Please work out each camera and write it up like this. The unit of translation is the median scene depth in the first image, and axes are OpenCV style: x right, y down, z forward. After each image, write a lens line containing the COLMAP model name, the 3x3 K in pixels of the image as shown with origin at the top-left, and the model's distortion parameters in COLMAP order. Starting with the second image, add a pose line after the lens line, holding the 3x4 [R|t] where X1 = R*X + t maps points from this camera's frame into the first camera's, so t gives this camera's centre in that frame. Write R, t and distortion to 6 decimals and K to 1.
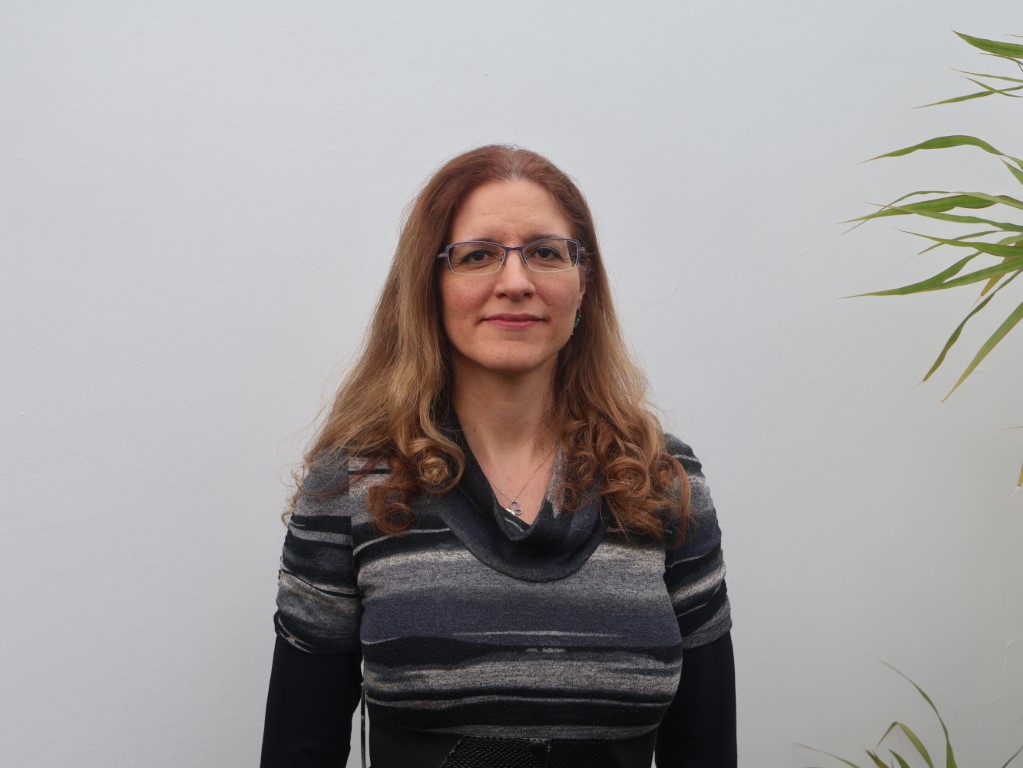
lens RADIAL K [[1285.6, 0, 511.5], [0, 1285.6, 384.0], [0, 0, 1]] dist [-0.006141, 0.007916]
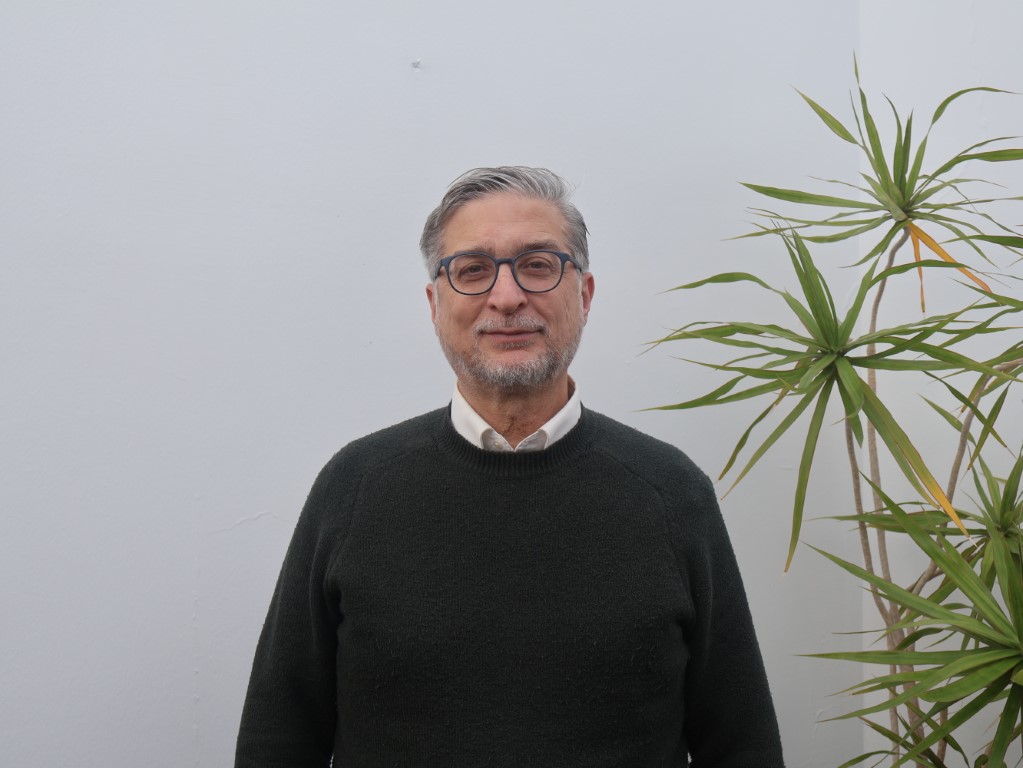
lens RADIAL K [[1335.0, 0, 511.5], [0, 1335.0, 384.0], [0, 0, 1]] dist [0.012440, 0.001214]
pose [[0.998955, 0.009517, 0.044713, 0.085886], [-0.007080, 0.998497, -0.054353, -0.023195], [-0.045163, 0.053979, 0.997520, -0.210464]]
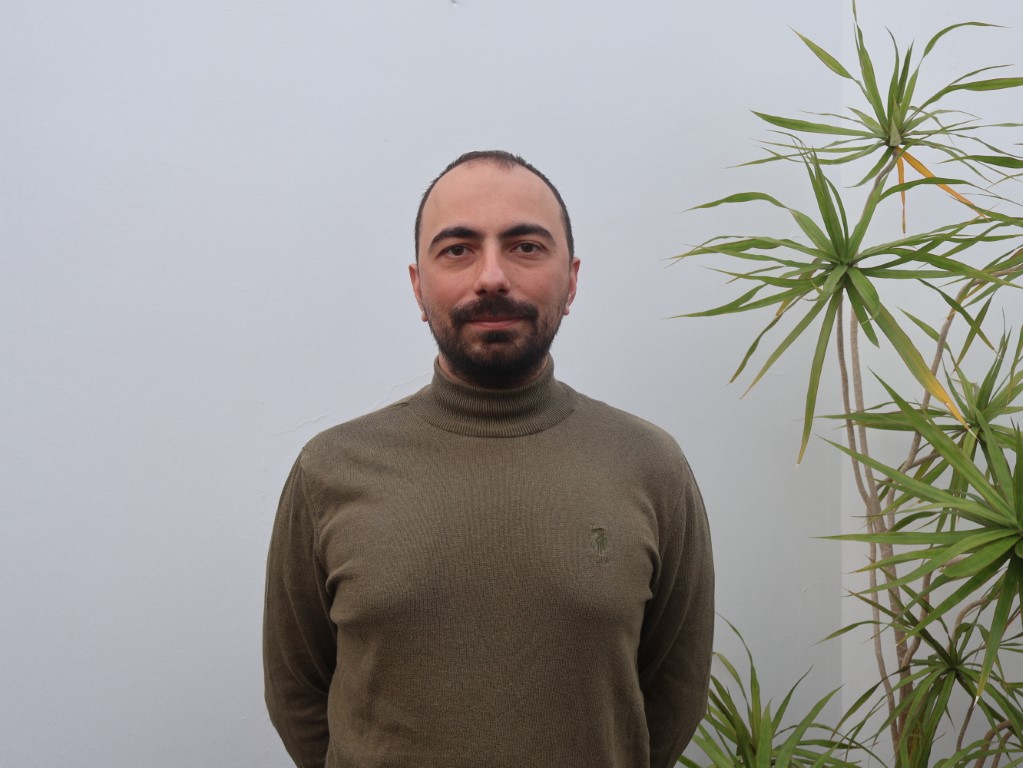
lens RADIAL K [[1107.7, 0, 516.2], [0, 1107.7, 383.6], [0, 0, 1]] dist [0.009854, -0.016964]
pose [[0.996641, -0.003487, 0.081816, 0.018756], [0.003502, 0.999994, -0.000036, -0.002167], [-0.081816, 0.000323, 0.996647, -0.090677]]
